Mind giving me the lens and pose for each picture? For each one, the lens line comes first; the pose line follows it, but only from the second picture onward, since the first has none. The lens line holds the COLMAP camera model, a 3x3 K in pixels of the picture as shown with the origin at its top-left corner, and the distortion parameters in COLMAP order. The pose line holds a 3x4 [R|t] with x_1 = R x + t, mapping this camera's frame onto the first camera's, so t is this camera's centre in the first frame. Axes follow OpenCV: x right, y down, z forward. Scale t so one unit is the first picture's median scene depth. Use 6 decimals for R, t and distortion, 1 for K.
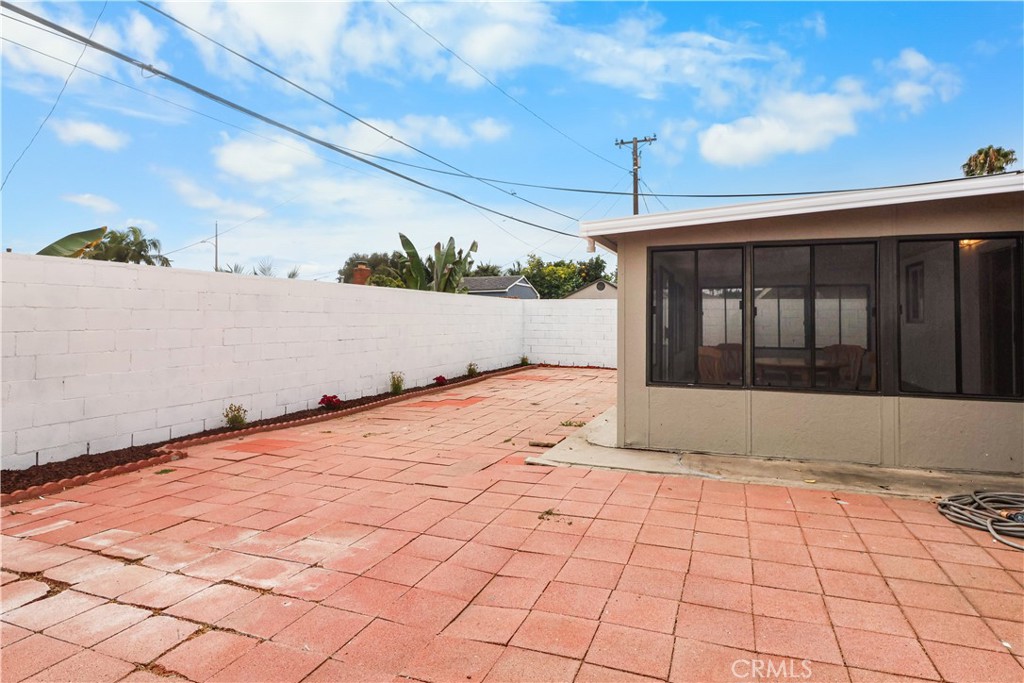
lens RADIAL K [[566.1, 0, 508.3], [0, 566.1, 306.4], [0, 0, 1]] dist [0.002288, -0.004591]
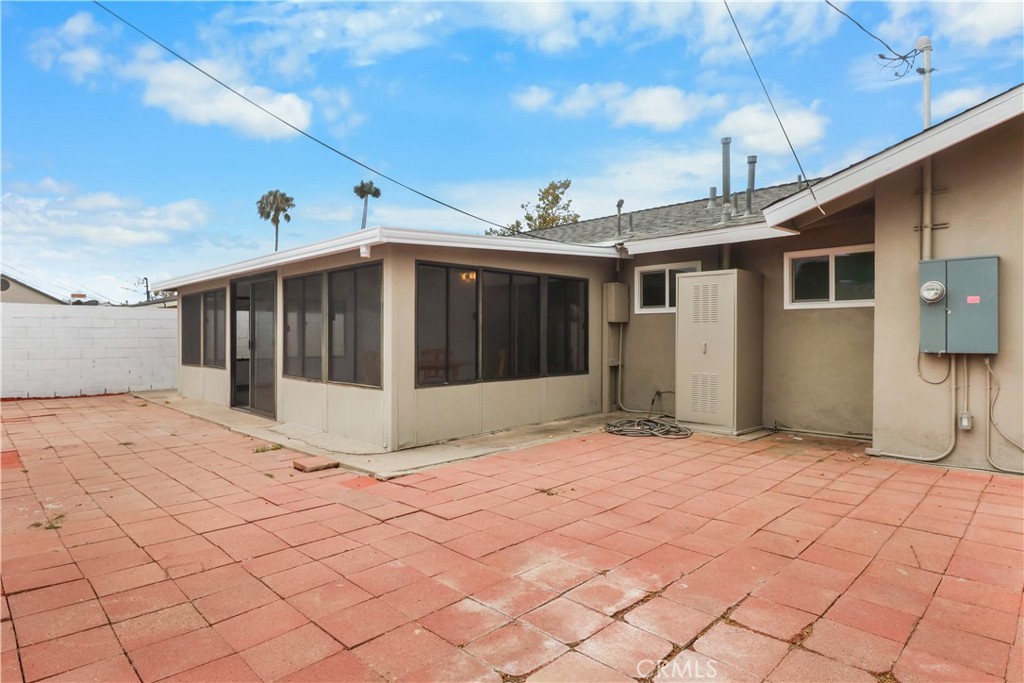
lens RADIAL K [[566.1, 0, 515.2], [0, 566.1, 340.4], [0, 0, 1]] dist [0.002288, -0.004591]
pose [[0.401379, -0.012342, 0.915829, -1.133441], [-0.019761, 0.999560, 0.022131, 0.035561], [-0.915699, -0.026980, 0.400958, 0.667697]]
